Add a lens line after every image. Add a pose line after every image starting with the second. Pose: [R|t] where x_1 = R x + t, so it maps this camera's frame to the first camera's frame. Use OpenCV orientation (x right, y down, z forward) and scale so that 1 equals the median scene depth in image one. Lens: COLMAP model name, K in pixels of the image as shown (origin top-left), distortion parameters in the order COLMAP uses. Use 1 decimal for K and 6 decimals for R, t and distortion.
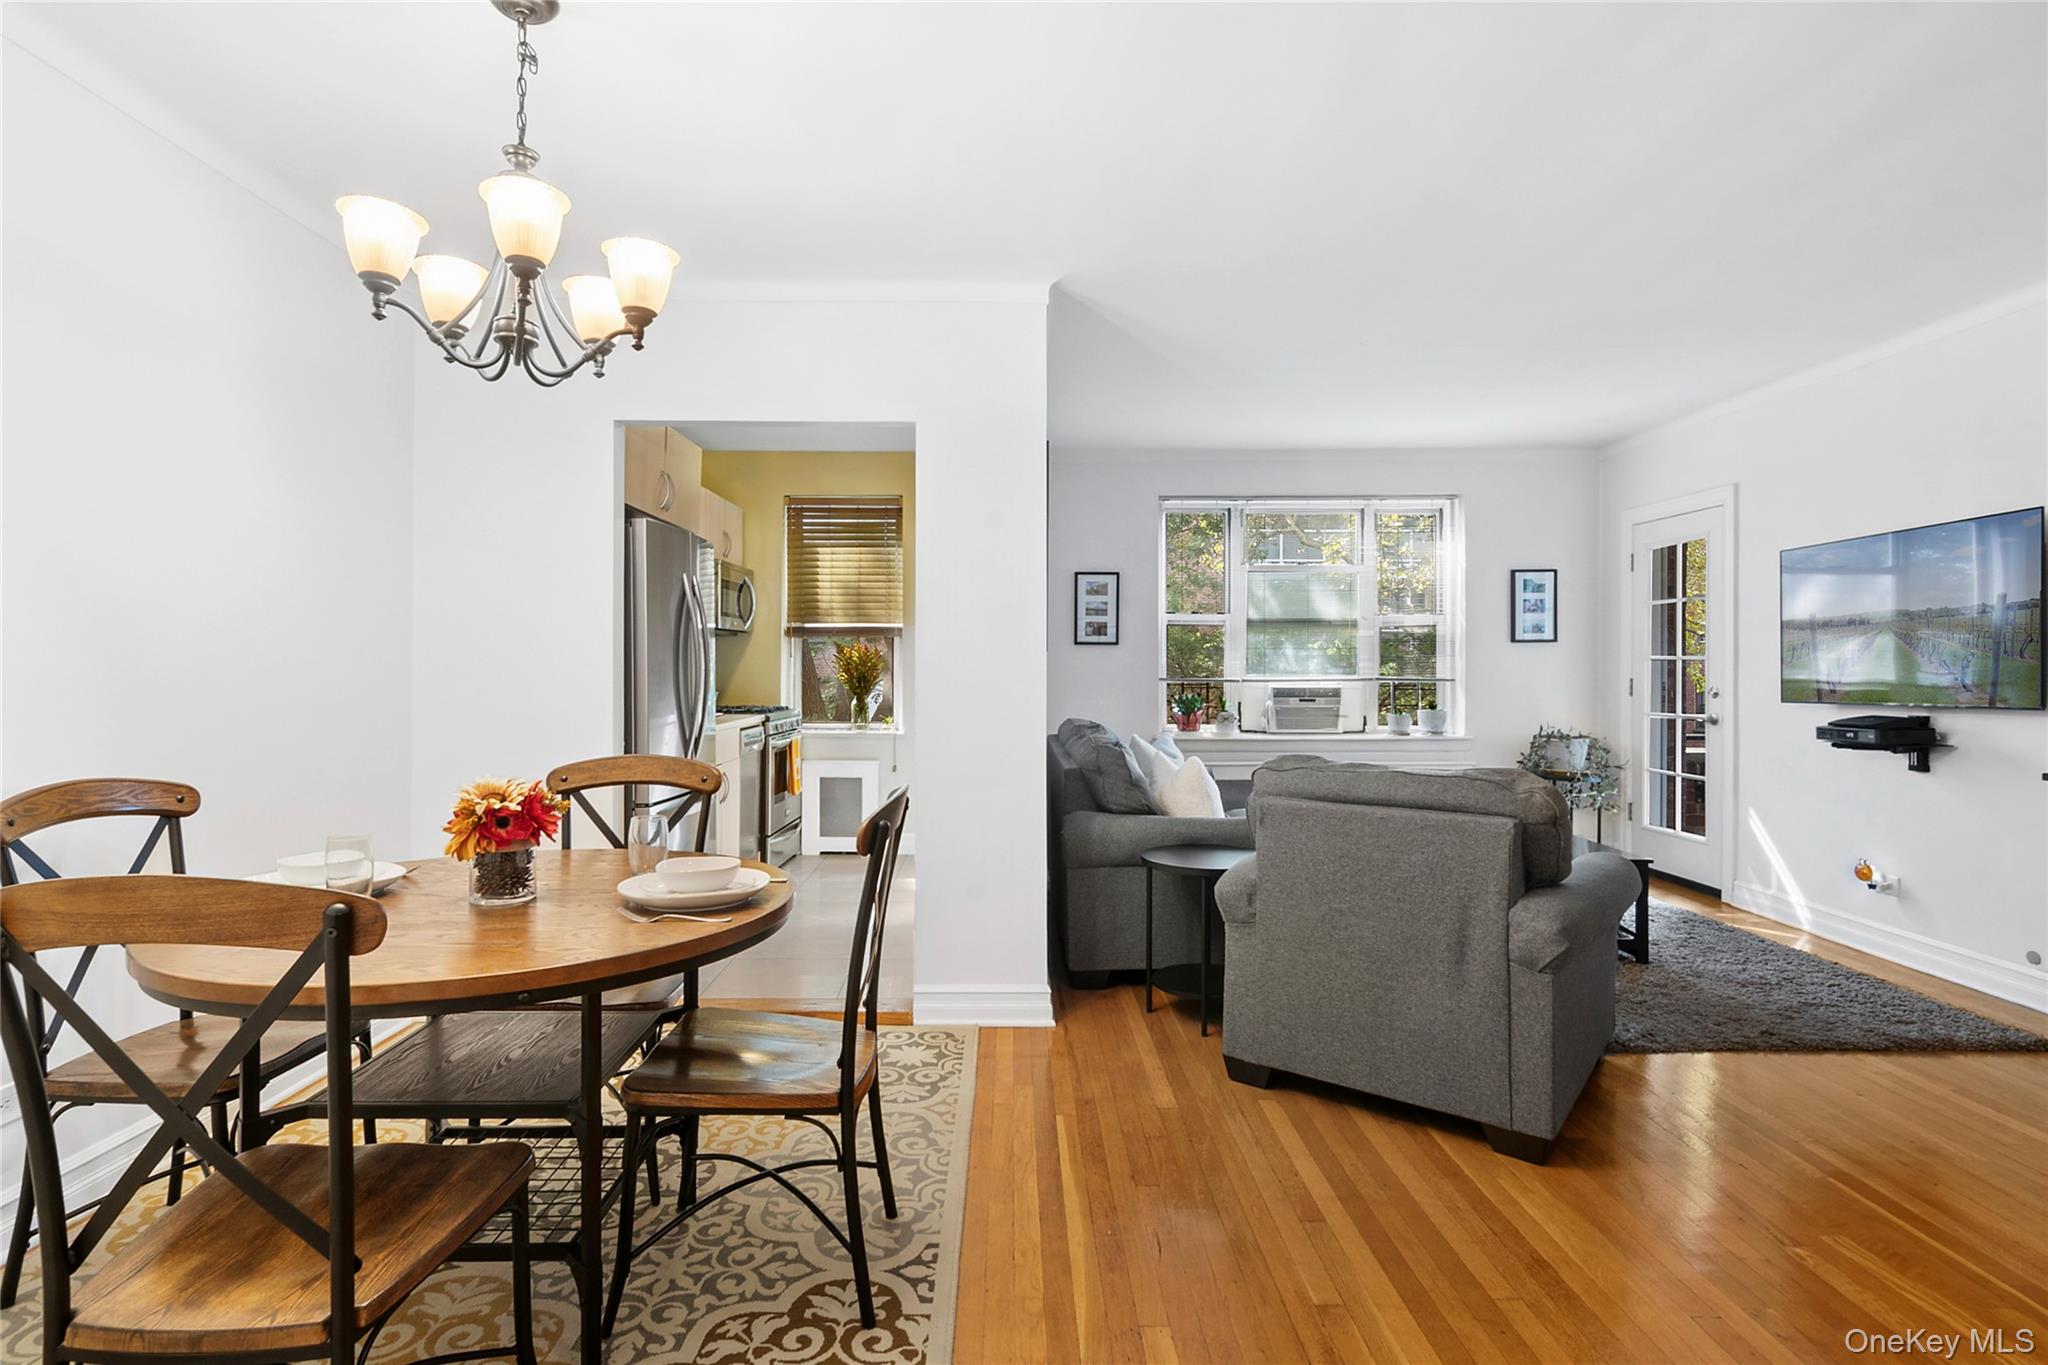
lens RADIAL K [[995.5, 0, 1024.0], [0, 995.5, 682.5], [0, 0, 1]] dist [-0.037874, -0.000070]
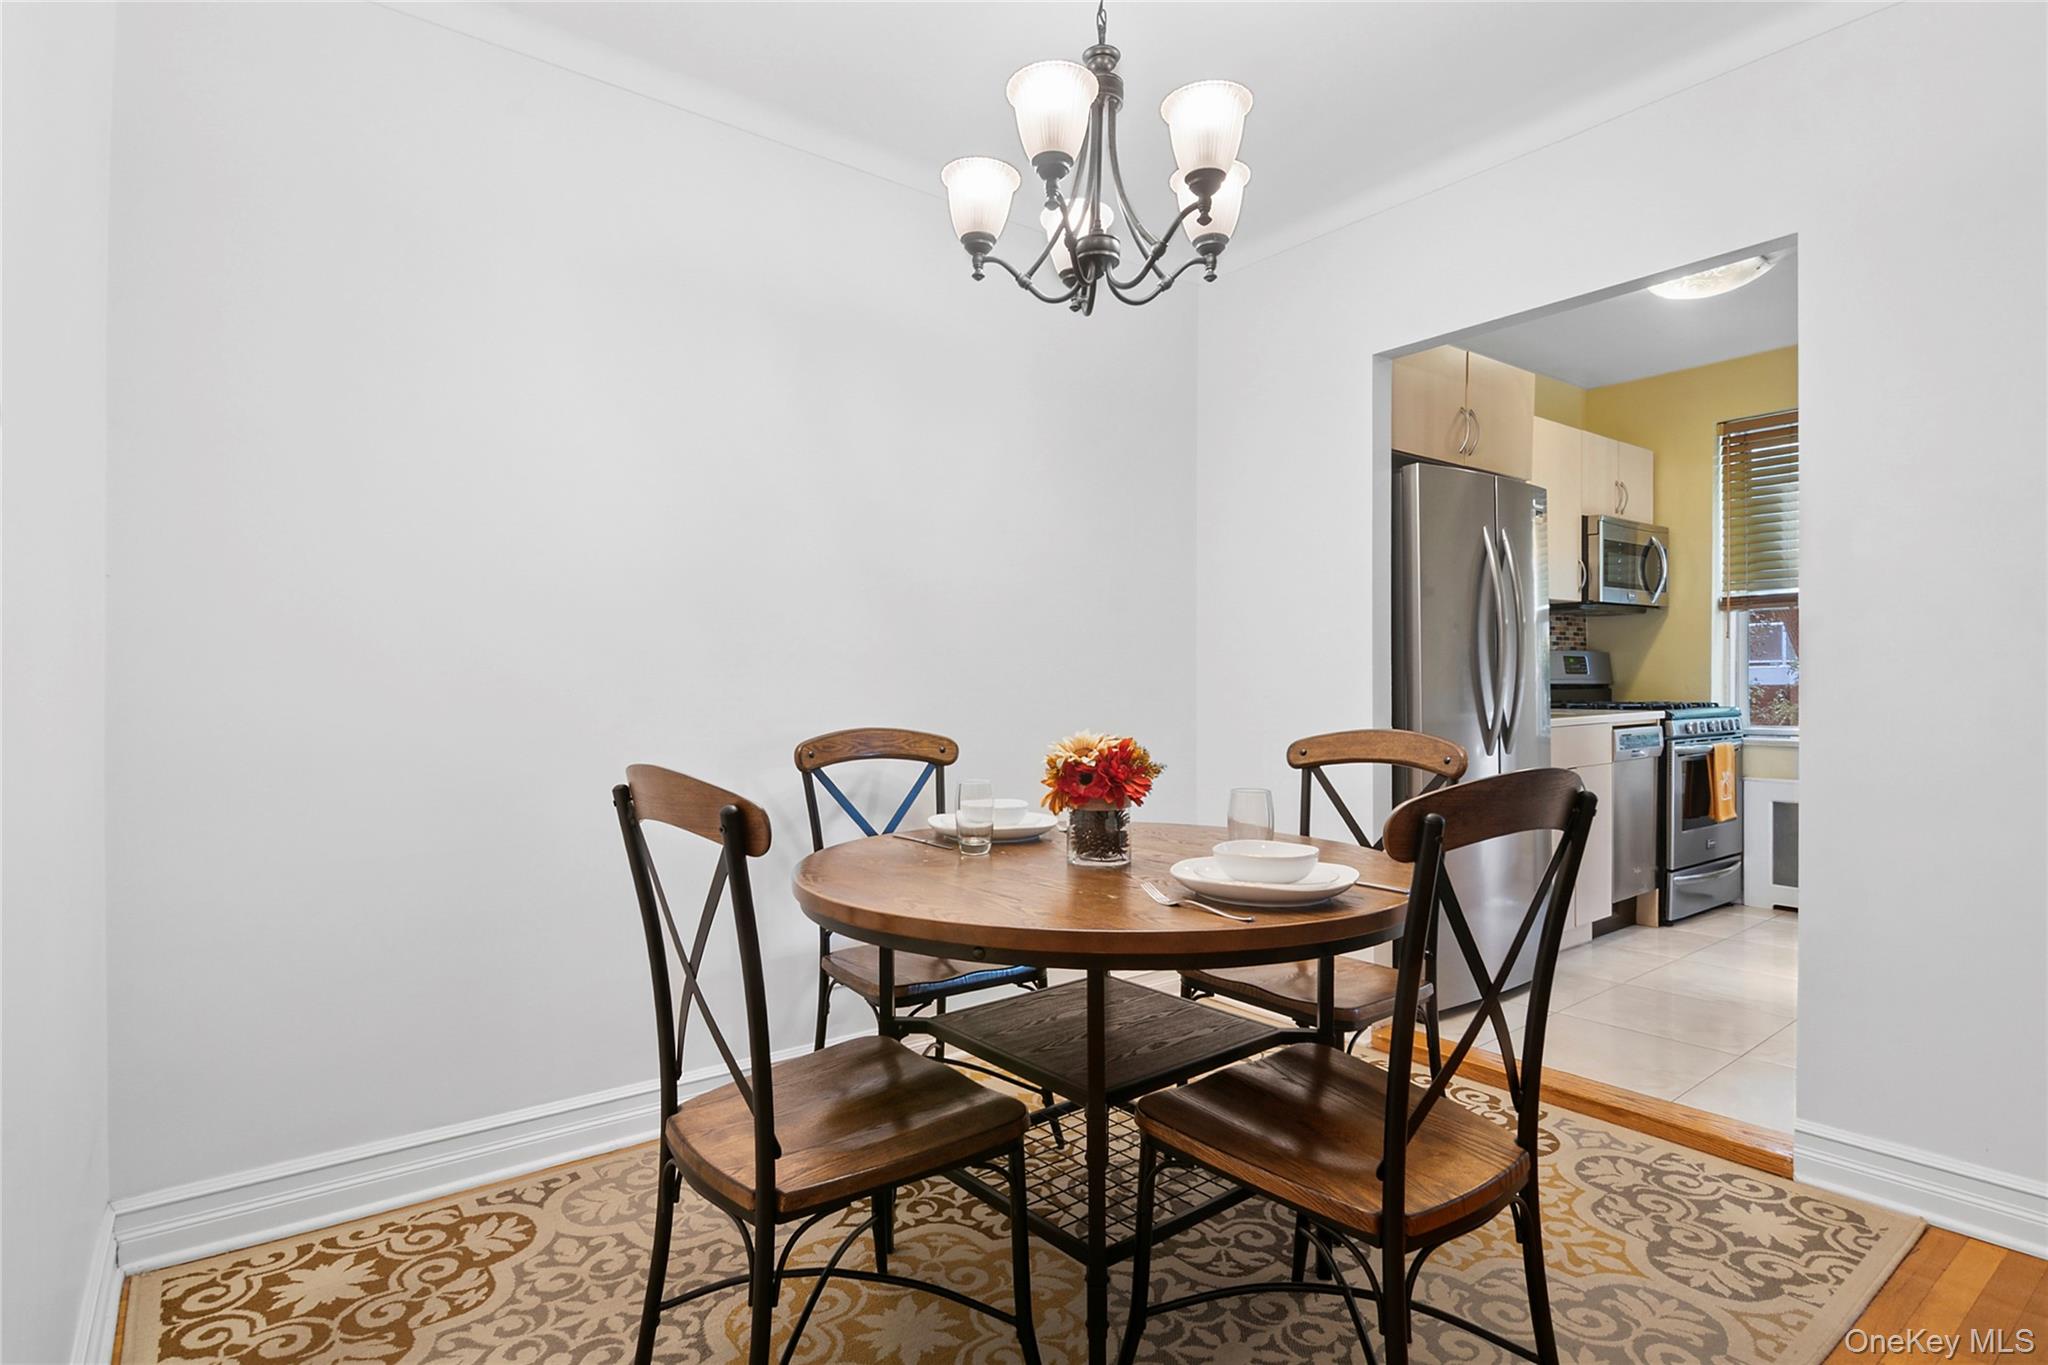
lens RADIAL K [[1019.0, 0, 1017.8], [0, 1019.0, 696.7], [0, 0, 1]] dist [0.020359, -0.019584]
pose [[0.591048, -0.003456, -0.806629, 0.138428], [0.000343, 0.999992, -0.004033, 0.043045], [0.806636, 0.002107, 0.591044, 0.235793]]
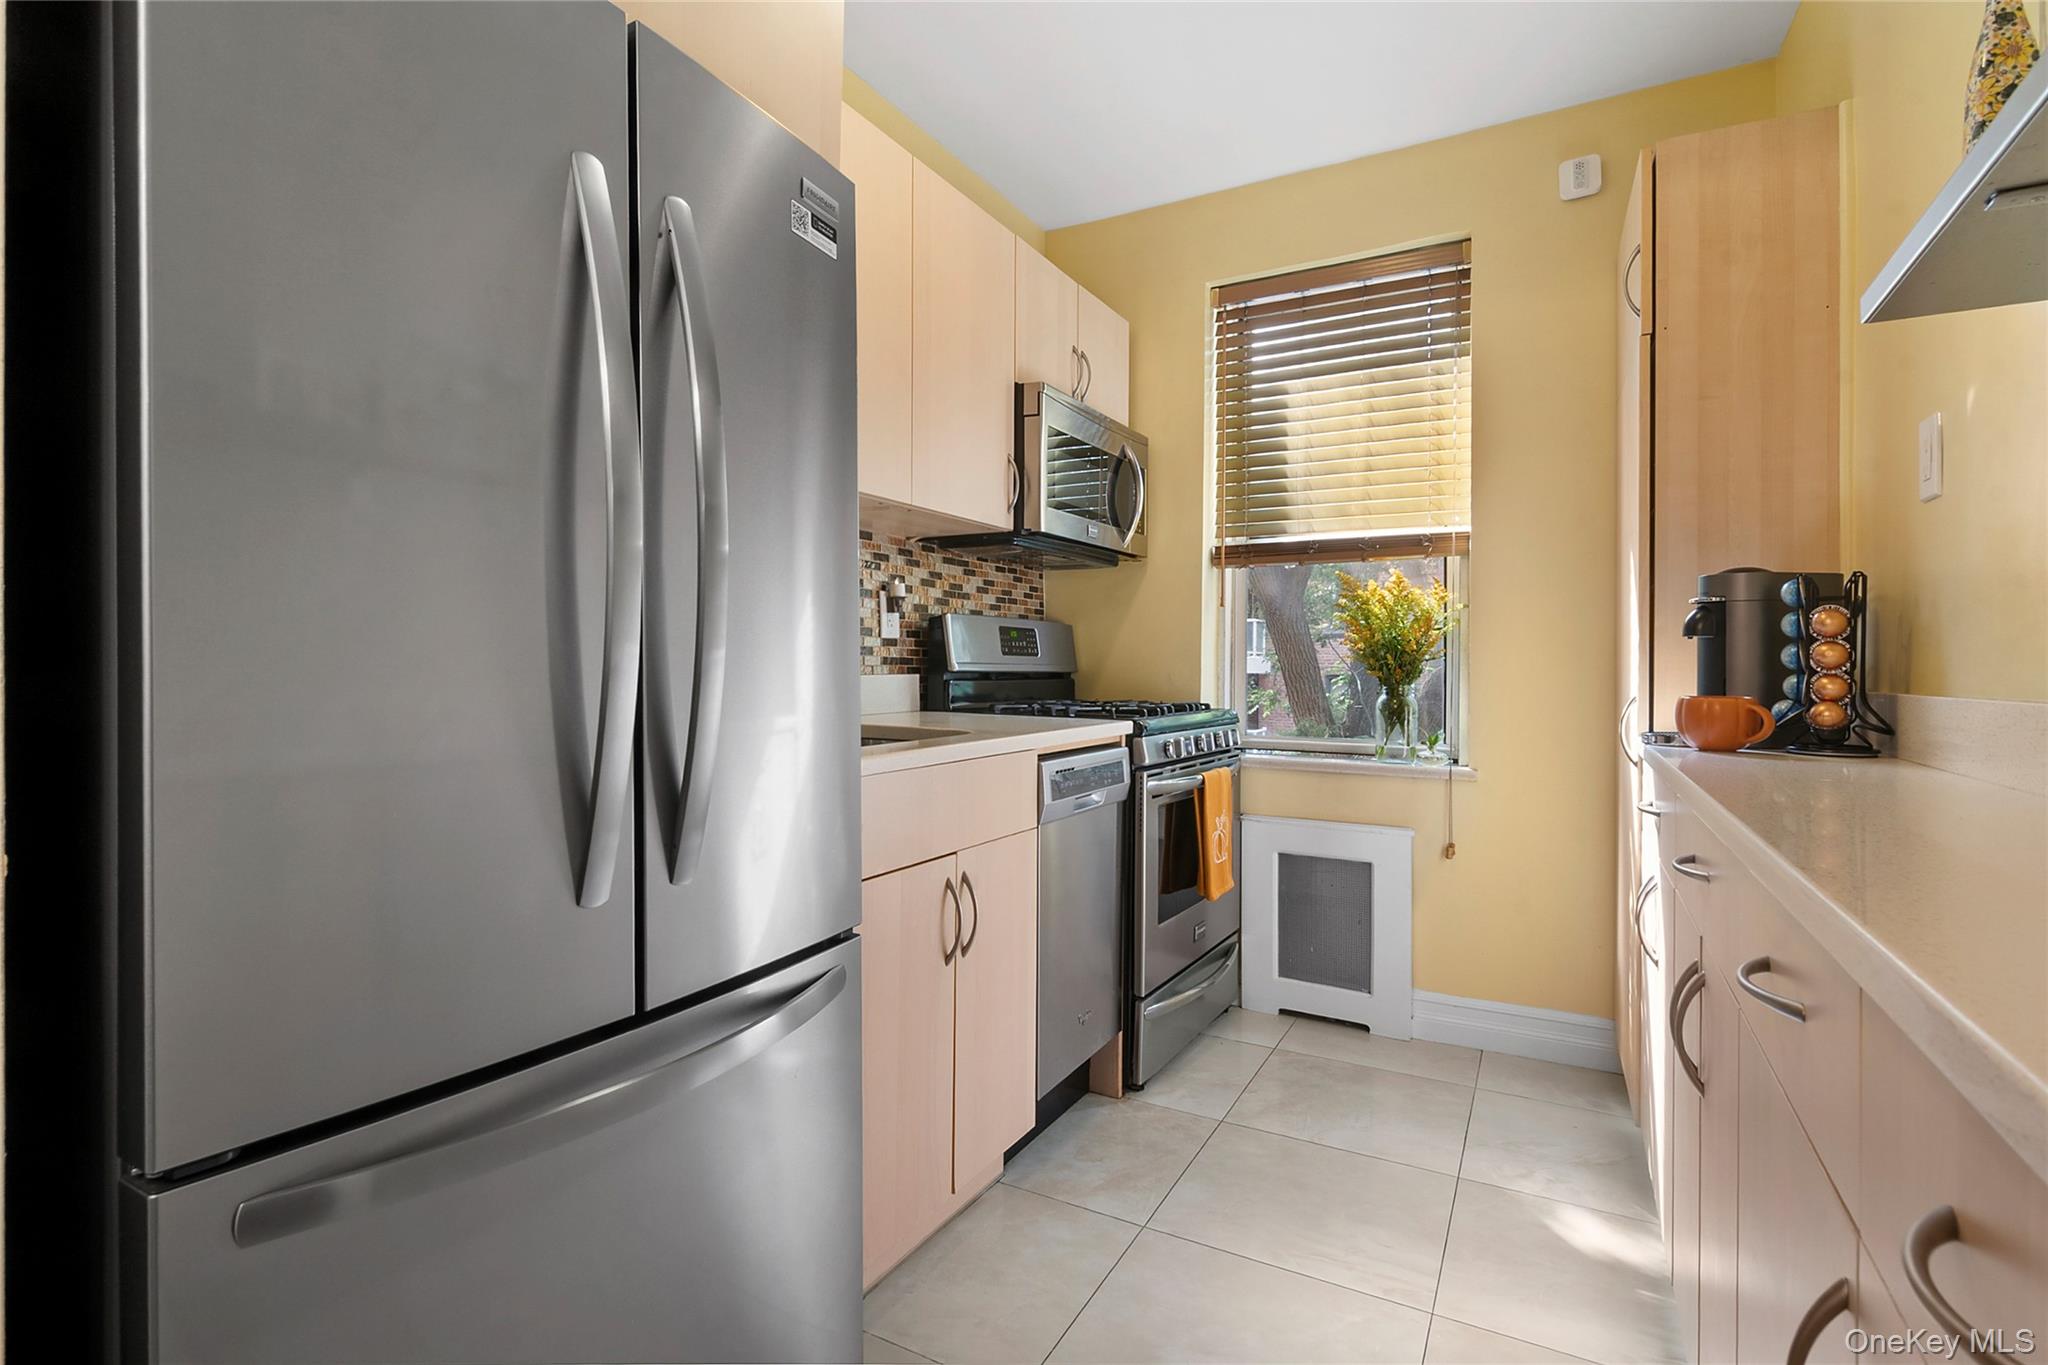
lens RADIAL K [[990.4, 0, 1024.0], [0, 990.4, 682.5], [0, 0, 1]] dist [0.023661, 0.000000]
pose [[0.867029, 0.000810, -0.498257, -0.147636], [-0.001347, 0.999999, -0.000718, 0.027820], [0.498256, 0.001293, 0.867029, 1.040834]]
